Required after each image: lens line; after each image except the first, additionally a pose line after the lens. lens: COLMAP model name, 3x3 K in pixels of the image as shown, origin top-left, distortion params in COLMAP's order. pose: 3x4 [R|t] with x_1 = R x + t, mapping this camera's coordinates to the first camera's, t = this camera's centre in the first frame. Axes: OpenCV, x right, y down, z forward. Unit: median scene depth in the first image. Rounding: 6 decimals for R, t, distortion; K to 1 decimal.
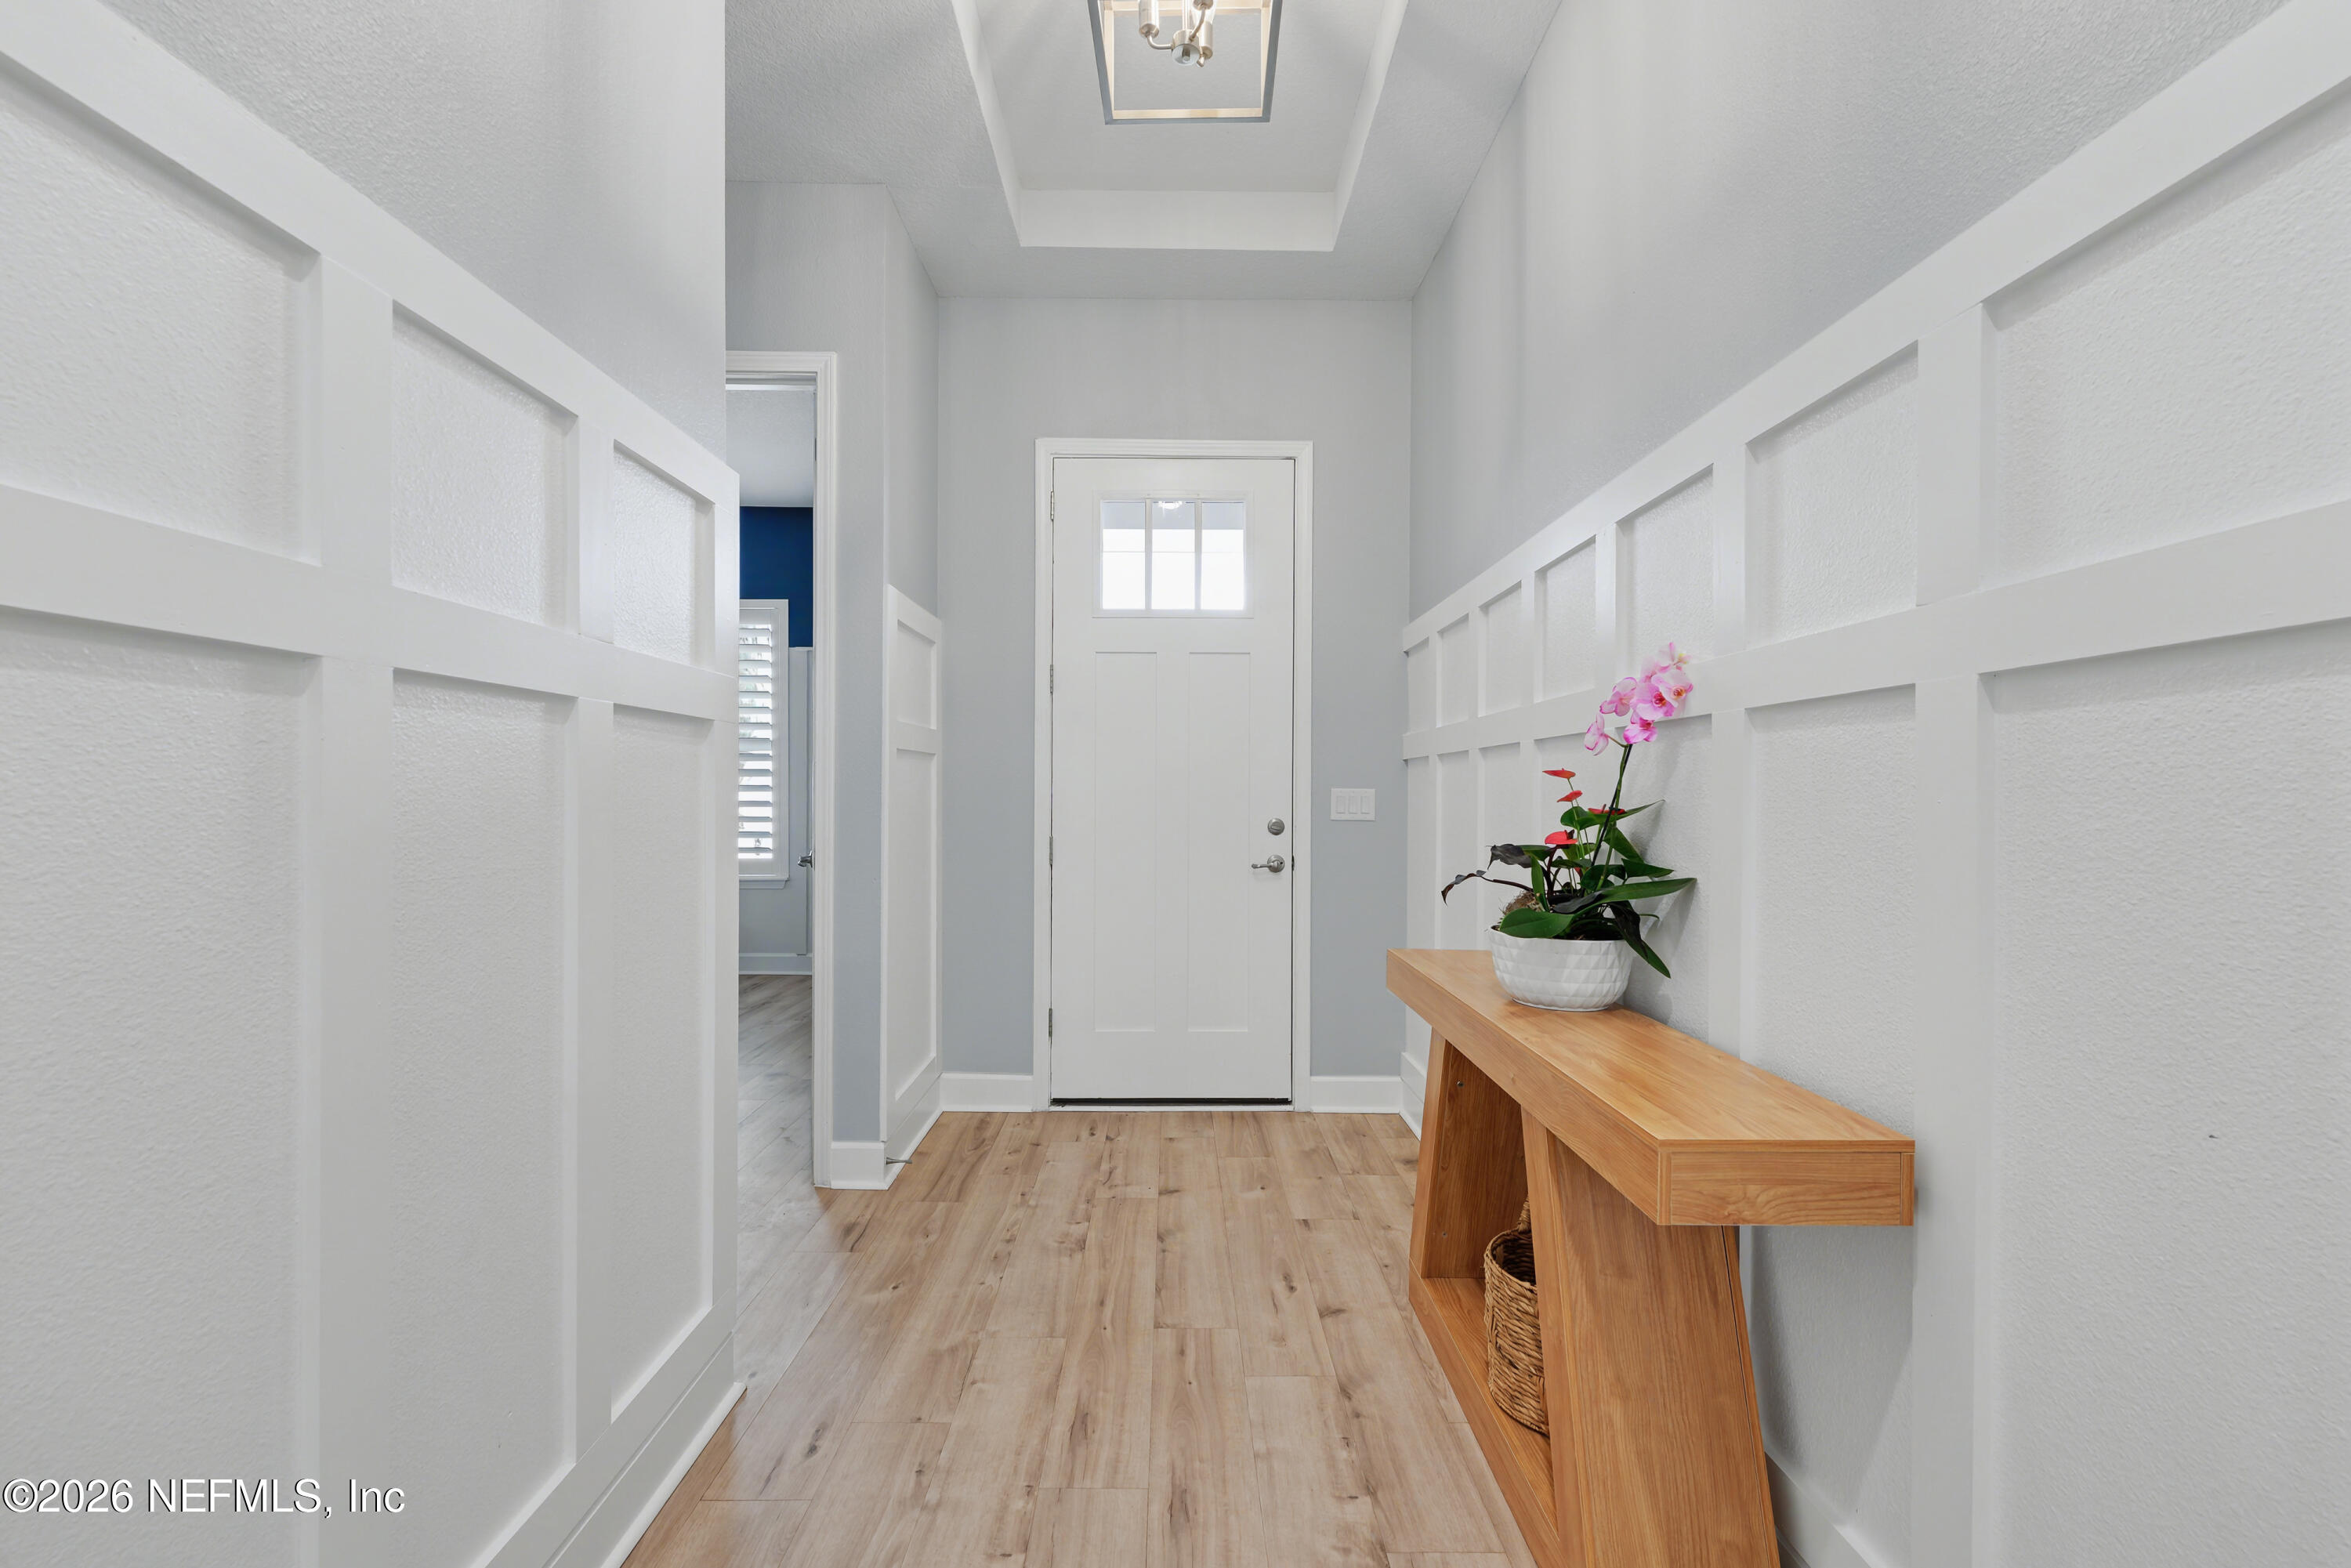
lens RADIAL K [[989.3, 0, 1172.8], [0, 989.3, 788.7], [0, 0, 1]] dist [-0.000903, 0.000679]
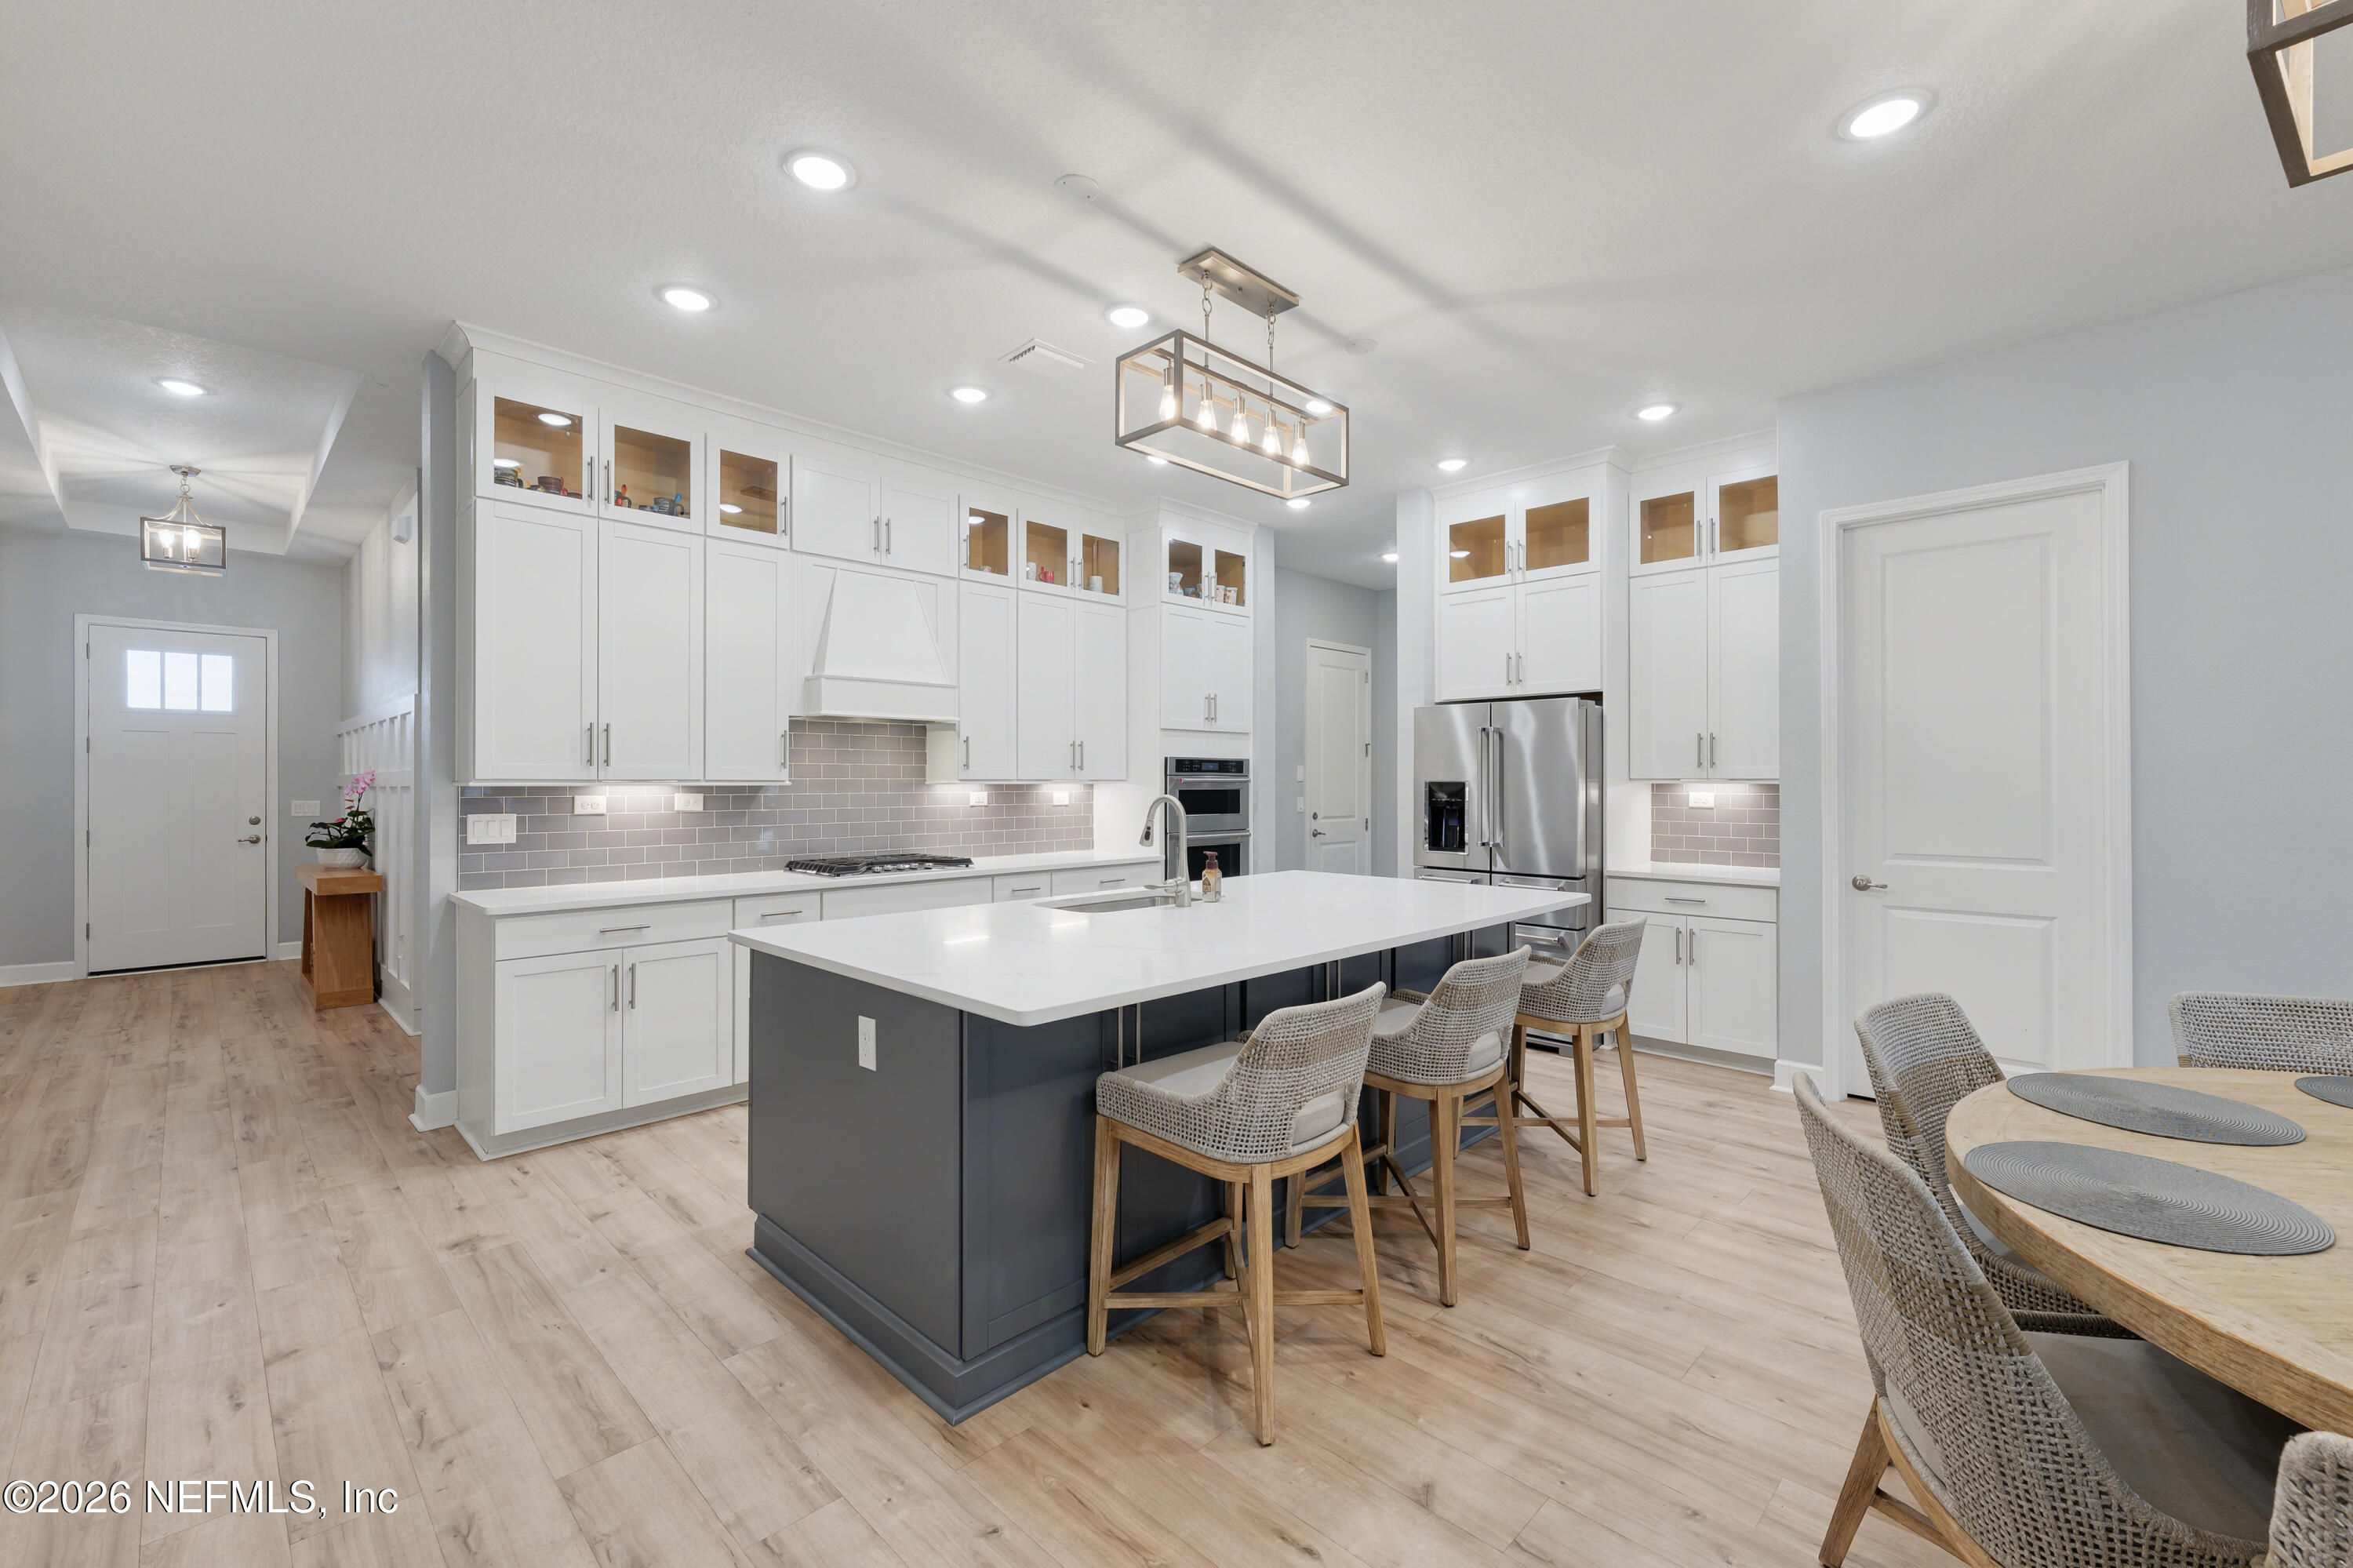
lens RADIAL K [[990.2, 0, 1162.1], [0, 990.2, 778.7], [0, 0, 1]] dist [-0.000903, 0.000679]
pose [[0.710213, -0.005395, 0.703966, -0.000910], [0.002936, 0.999985, 0.004701, -0.050677], [-0.703981, -0.001271, 0.710218, -1.723606]]
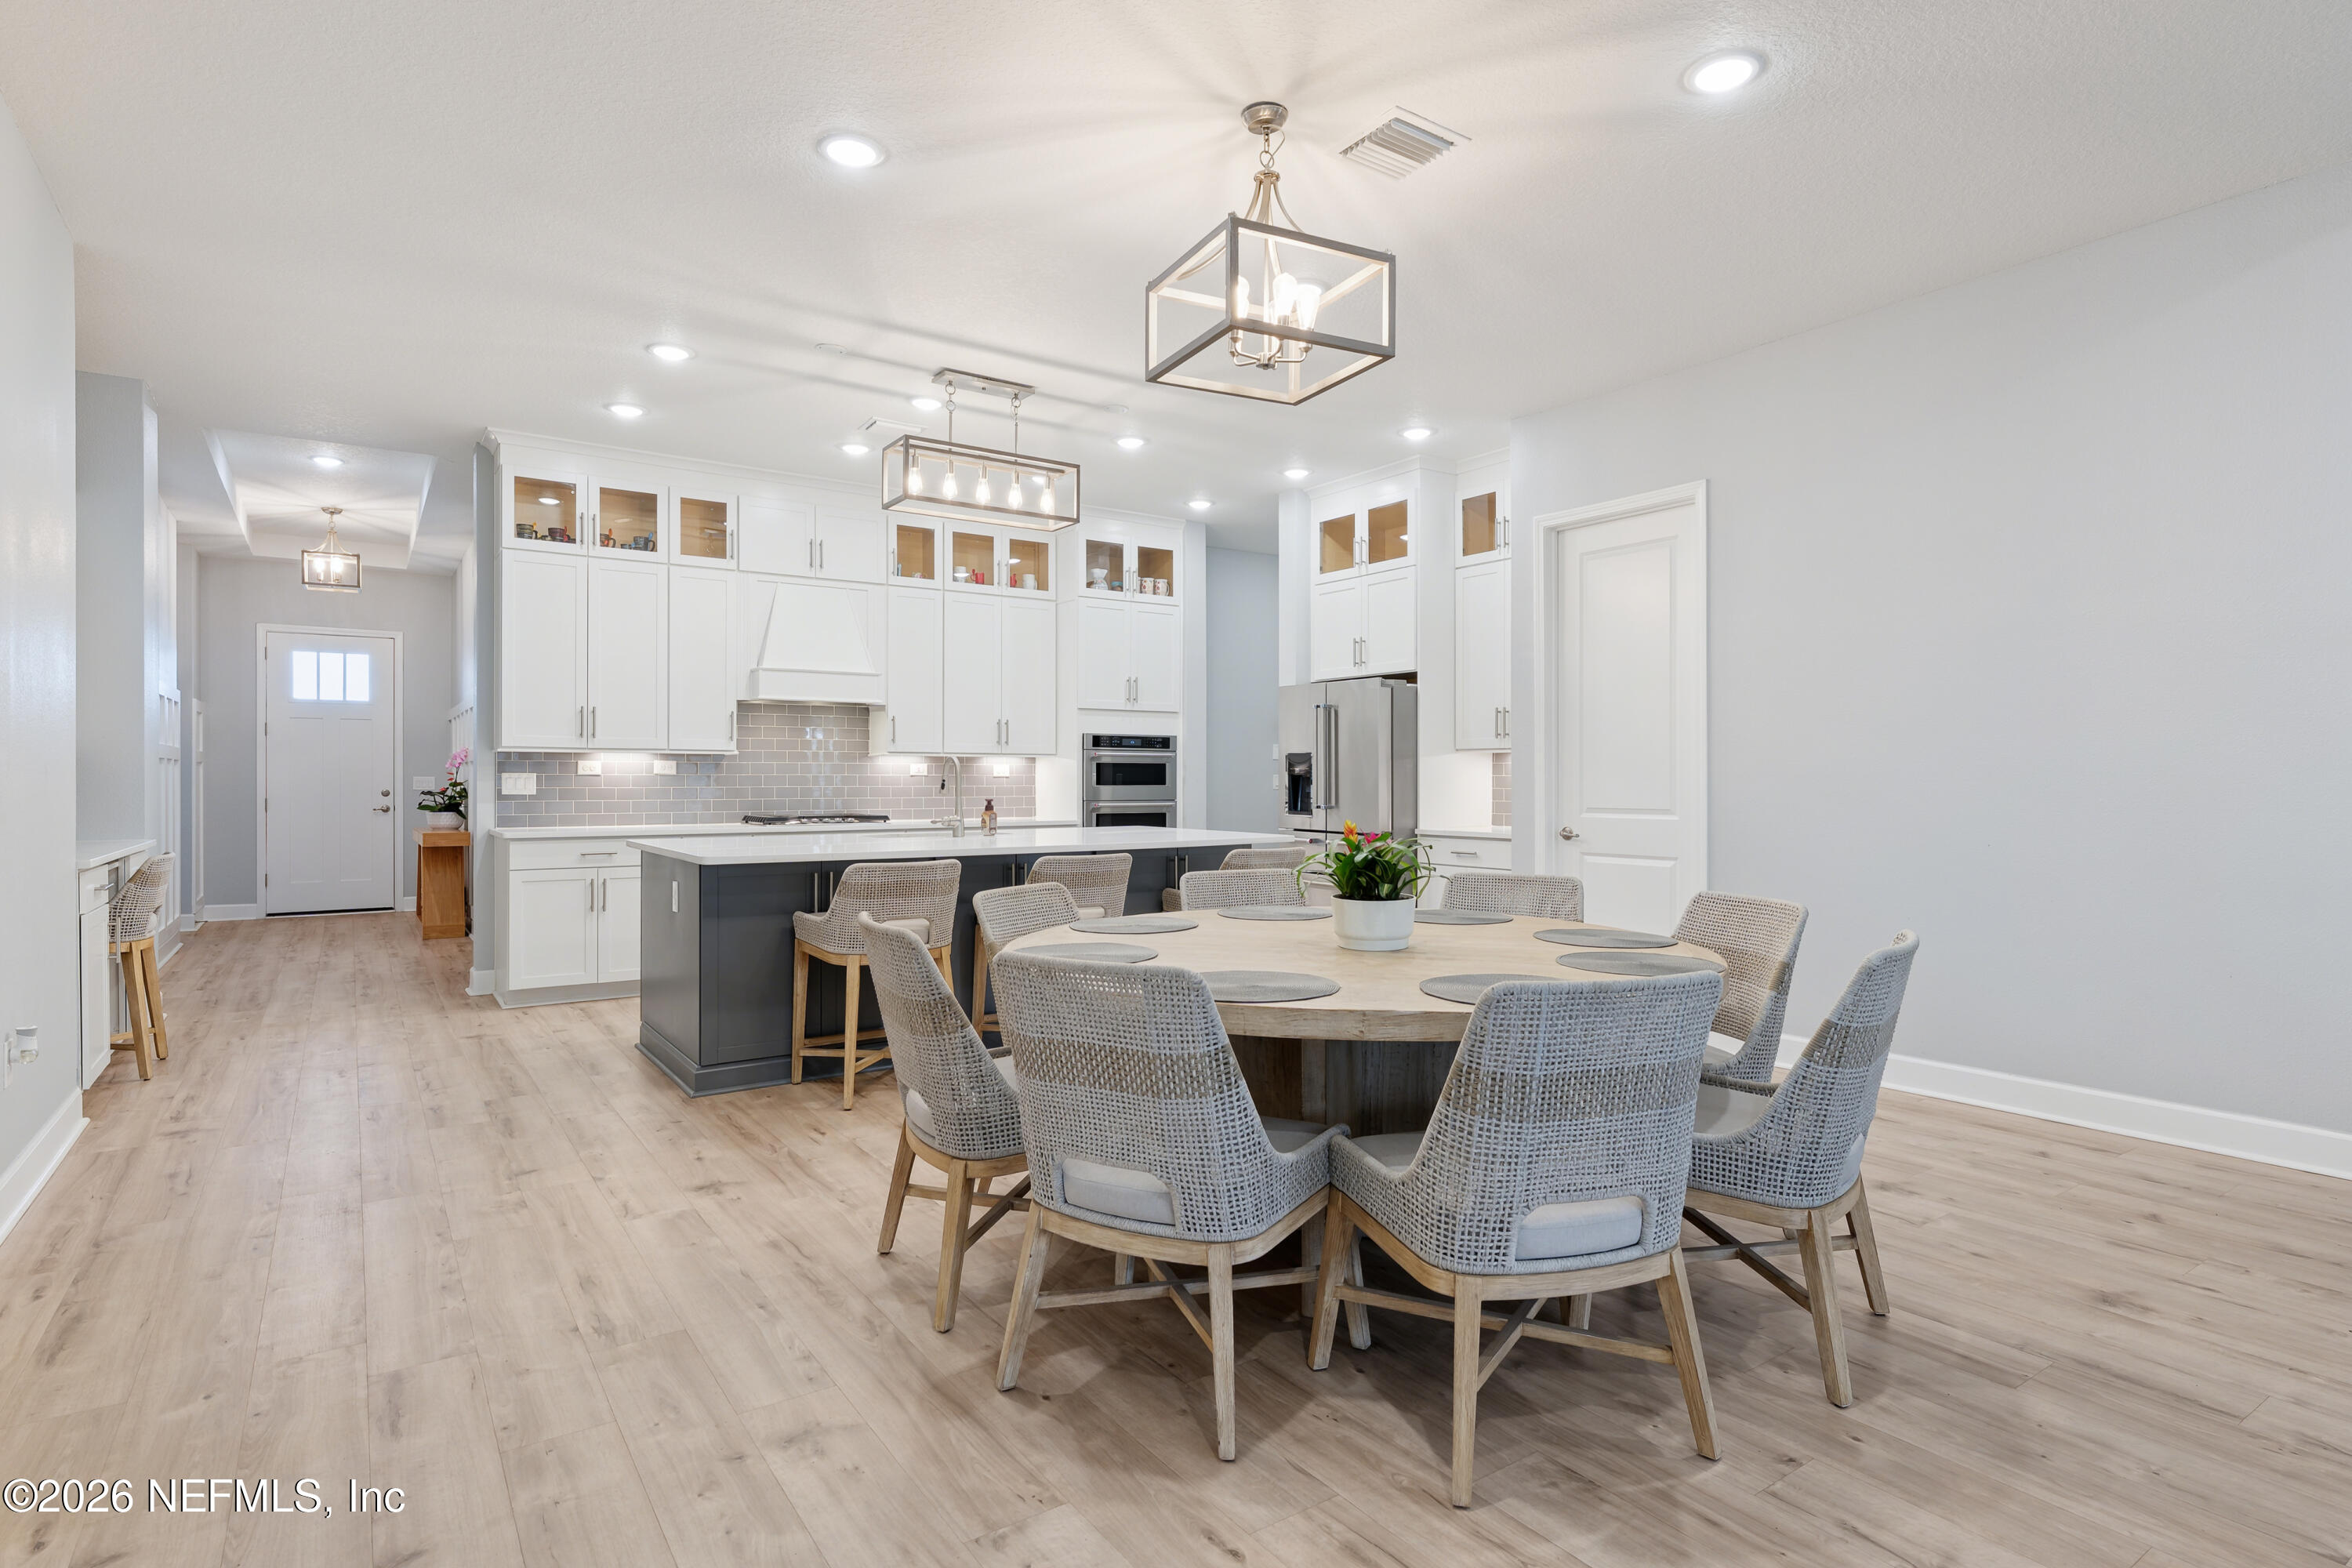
lens RADIAL K [[1205.7, 0, 1191.7], [0, 1205.7, 777.4], [0, 0, 1]] dist [0.000609, -0.001055]
pose [[0.818139, -0.006198, 0.574988, 0.023618], [0.003016, 0.999974, 0.006487, -0.012099], [-0.575013, -0.003573, 0.818136, -2.497261]]
